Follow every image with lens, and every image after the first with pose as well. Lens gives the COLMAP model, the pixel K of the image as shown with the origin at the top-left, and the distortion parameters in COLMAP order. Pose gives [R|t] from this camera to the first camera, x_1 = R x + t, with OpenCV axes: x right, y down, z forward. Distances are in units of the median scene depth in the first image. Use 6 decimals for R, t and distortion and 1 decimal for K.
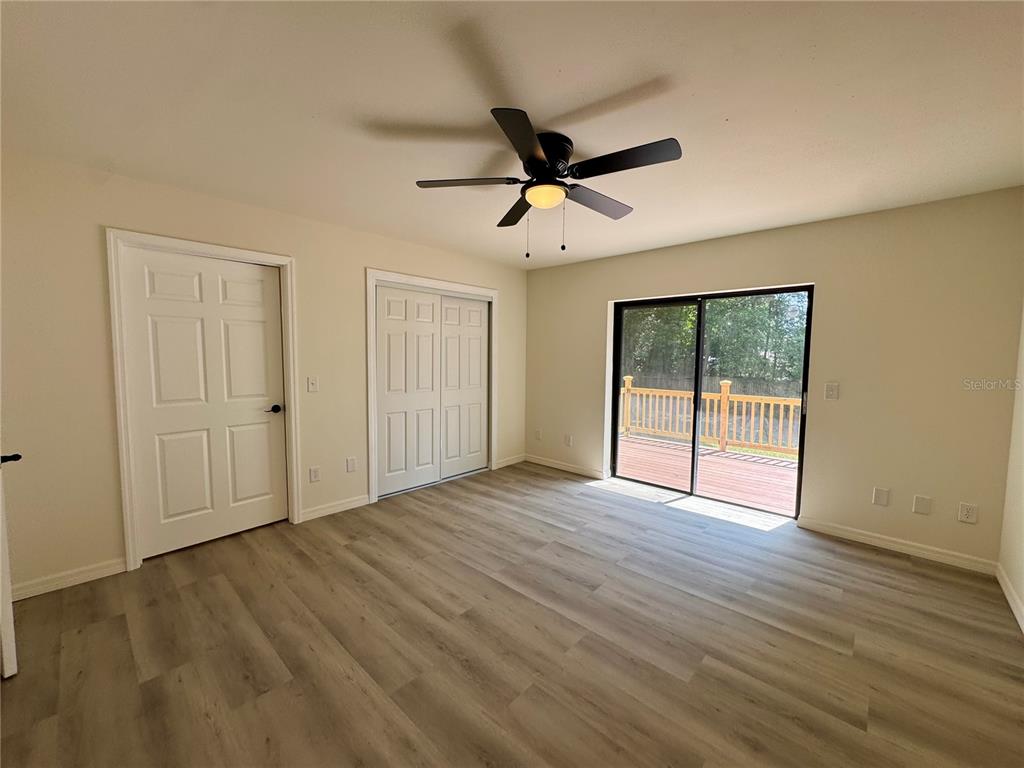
lens RADIAL K [[407.6, 0, 518.5], [0, 407.6, 374.0], [0, 0, 1]] dist [-0.004465, 0.000740]
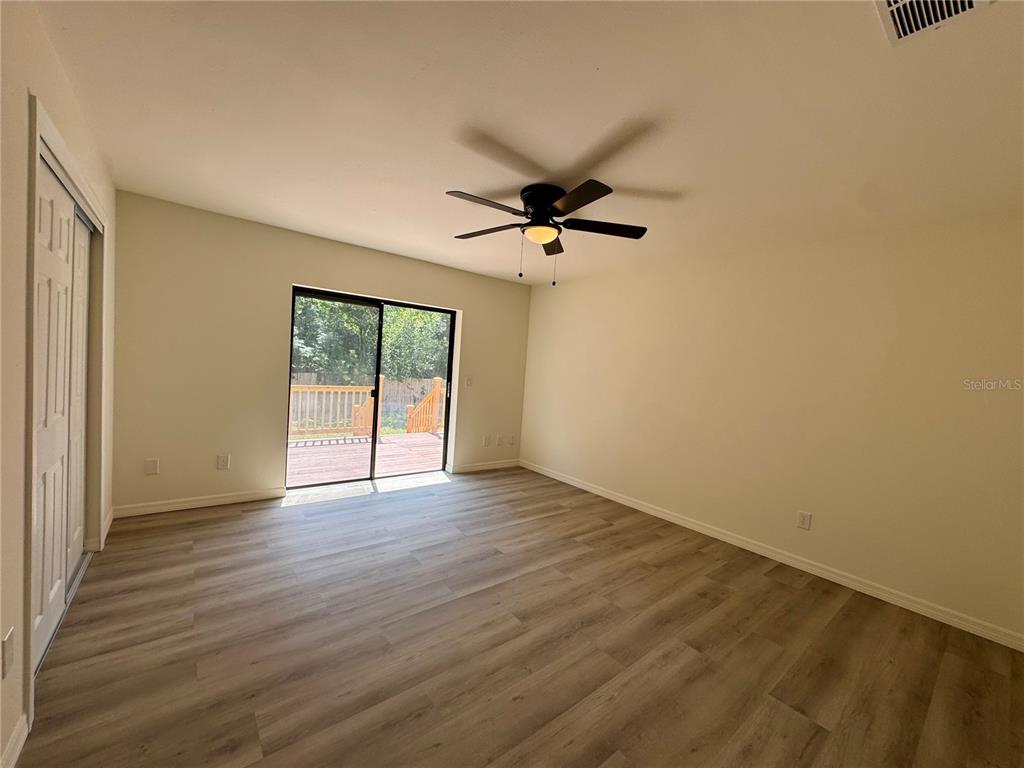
lens RADIAL K [[407.6, 0, 504.8], [0, 407.6, 376.5], [0, 0, 1]] dist [-0.004465, 0.000740]
pose [[0.159906, -0.032505, 0.986597, -0.753466], [-0.021781, 0.999098, 0.036447, -0.038441], [-0.986892, -0.027318, 0.159054, 0.595896]]
